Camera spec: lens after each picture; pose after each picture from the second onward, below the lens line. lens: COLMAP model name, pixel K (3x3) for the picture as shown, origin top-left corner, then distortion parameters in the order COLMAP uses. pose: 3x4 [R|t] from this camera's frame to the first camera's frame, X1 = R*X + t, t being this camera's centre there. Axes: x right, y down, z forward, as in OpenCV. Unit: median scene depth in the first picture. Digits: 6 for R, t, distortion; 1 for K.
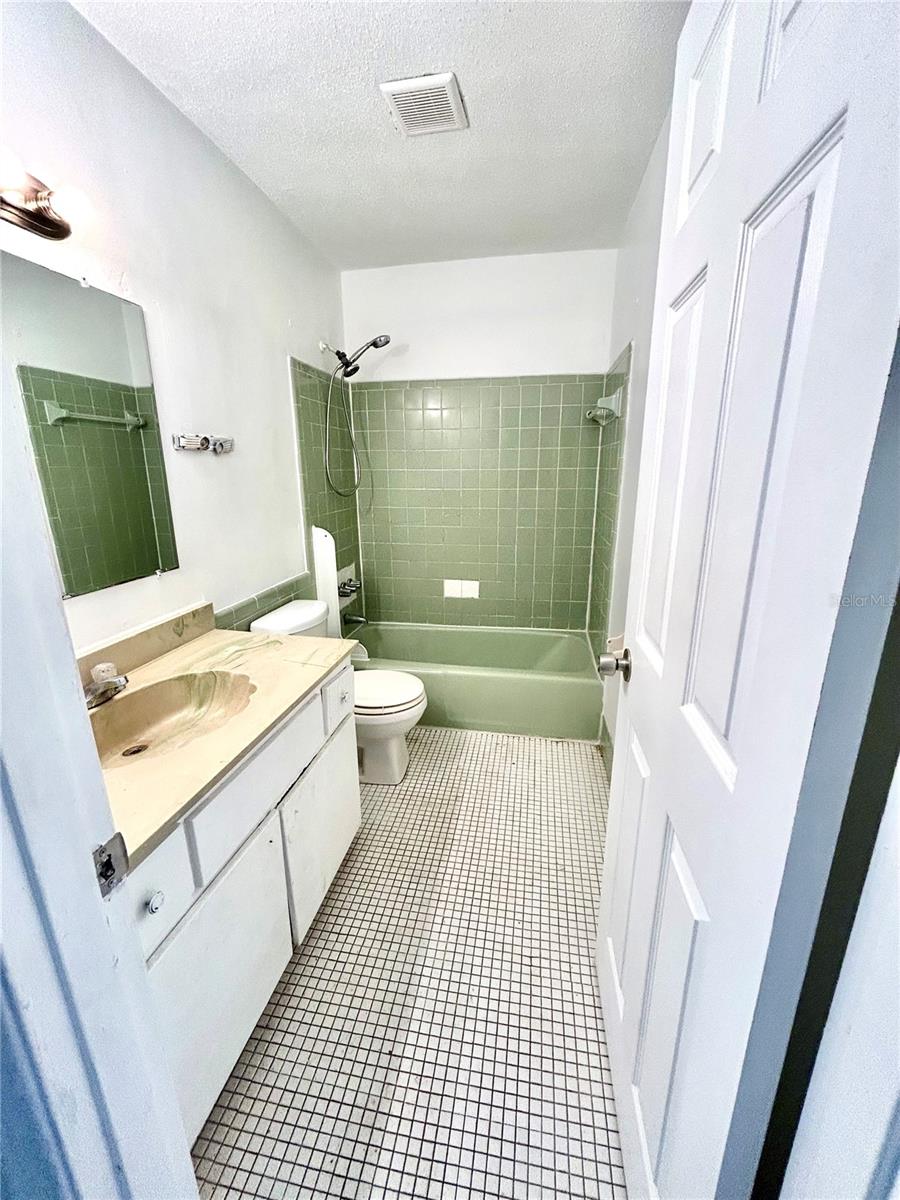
lens RADIAL K [[488.2, 0, 449.6], [0, 488.2, 601.3], [0, 0, 1]] dist [0.001004, 0.000092]
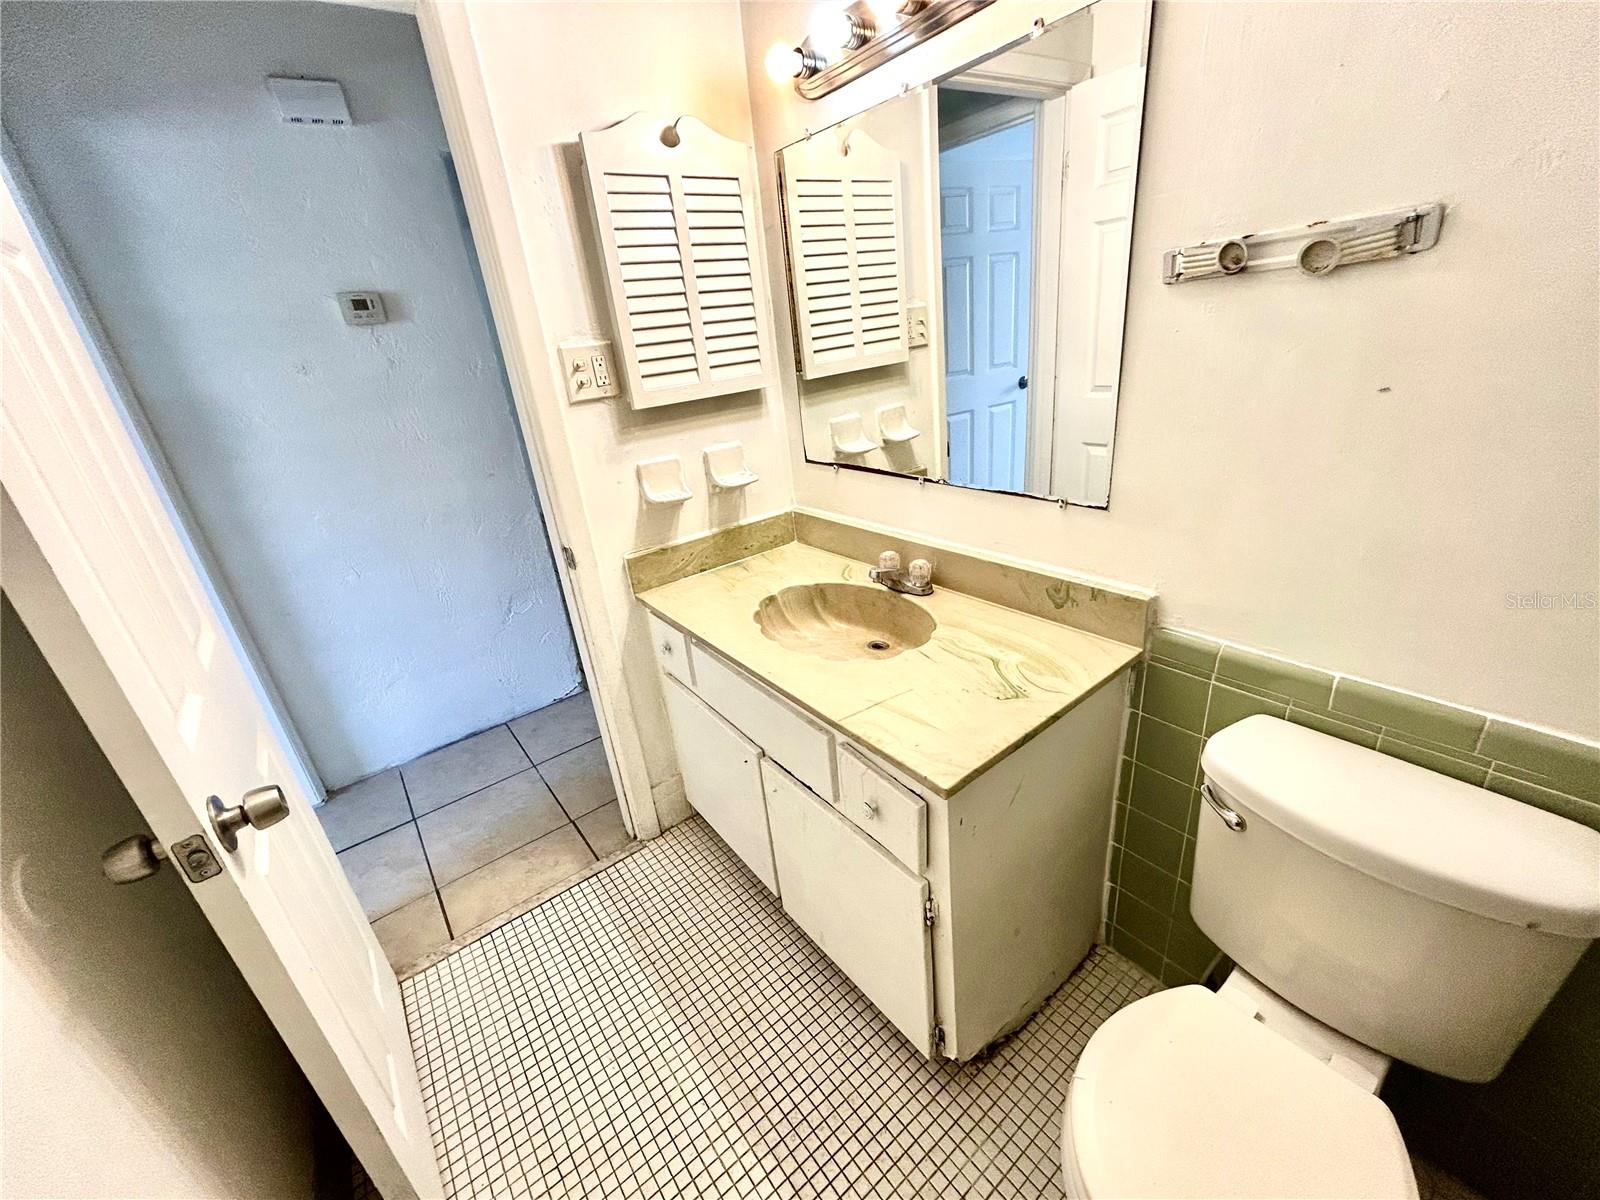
lens RADIAL K [[651.0, 0, 799.4], [0, 651.0, 600.4], [0, 0, 1]] dist [0.001004, 0.000092]
pose [[-0.675018, 0.358083, -0.645079, 0.226221], [-0.086085, 0.830129, 0.550885, -0.398509], [0.732762, 0.427389, -0.529526, 1.289670]]
